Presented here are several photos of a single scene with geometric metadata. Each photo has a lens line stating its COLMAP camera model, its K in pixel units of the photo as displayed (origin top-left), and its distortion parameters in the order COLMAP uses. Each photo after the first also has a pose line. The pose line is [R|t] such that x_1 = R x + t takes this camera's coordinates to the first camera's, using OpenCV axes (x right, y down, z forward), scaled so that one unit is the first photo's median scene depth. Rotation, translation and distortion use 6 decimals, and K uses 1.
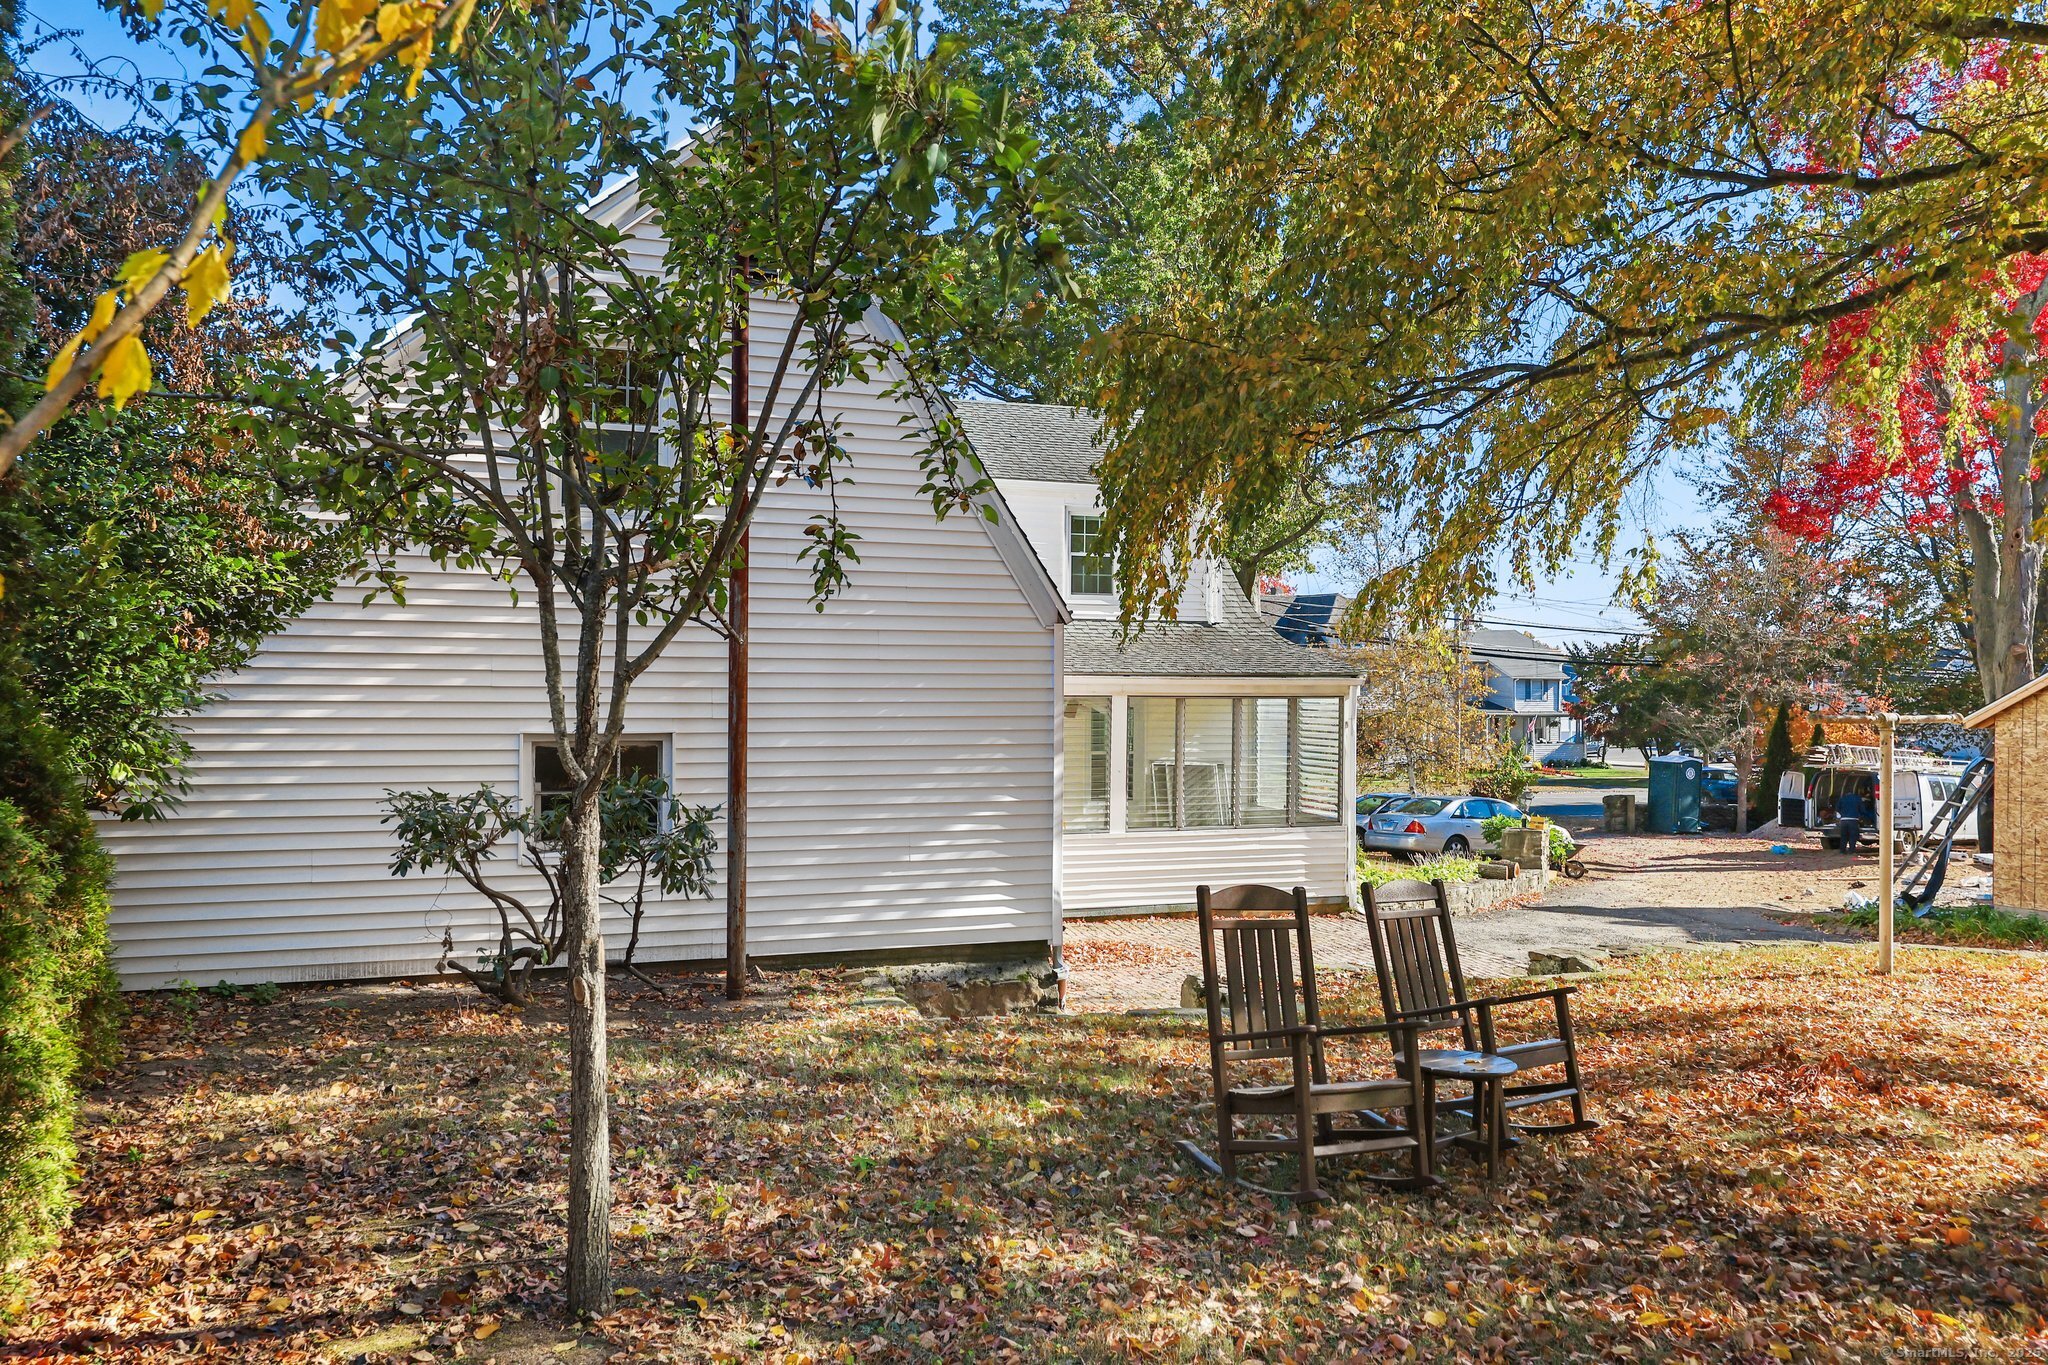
lens RADIAL K [[1553.9, 0, 1024.8], [0, 1553.9, 685.6], [0, 0, 1]] dist [0.025747, -0.000334]
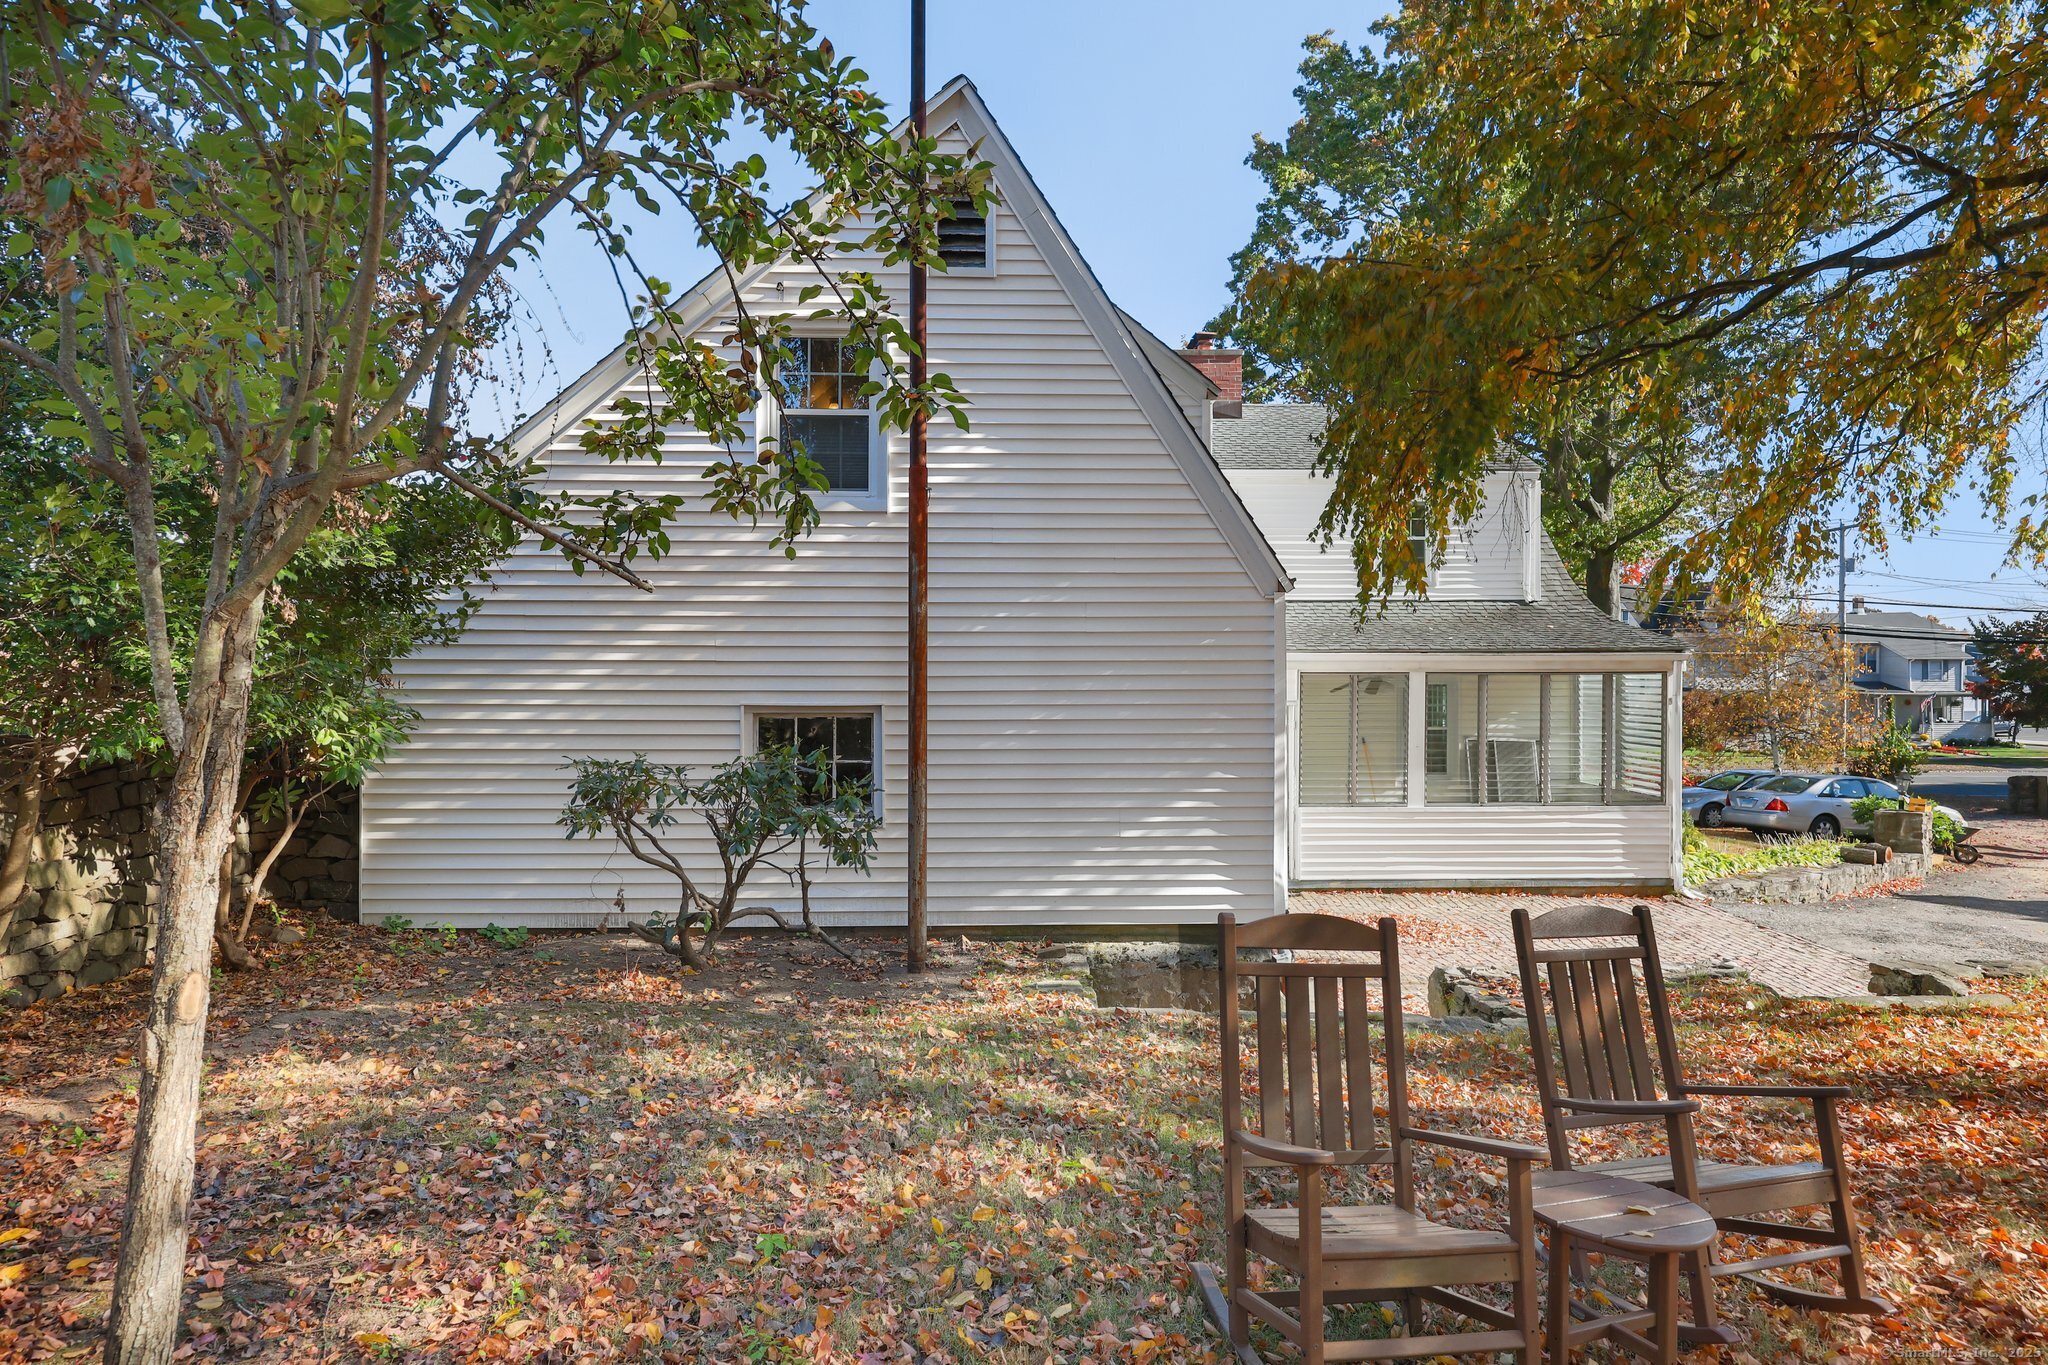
lens RADIAL K [[1223.2, 0, 1022.7], [0, 1223.2, 673.4], [0, 0, 1]] dist [0.000648, 0.004239]
pose [[0.946161, -0.007012, -0.323621, 0.075829], [0.006973, 0.999975, -0.001281, 0.006313], [0.323622, -0.001044, 0.946186, 0.157313]]
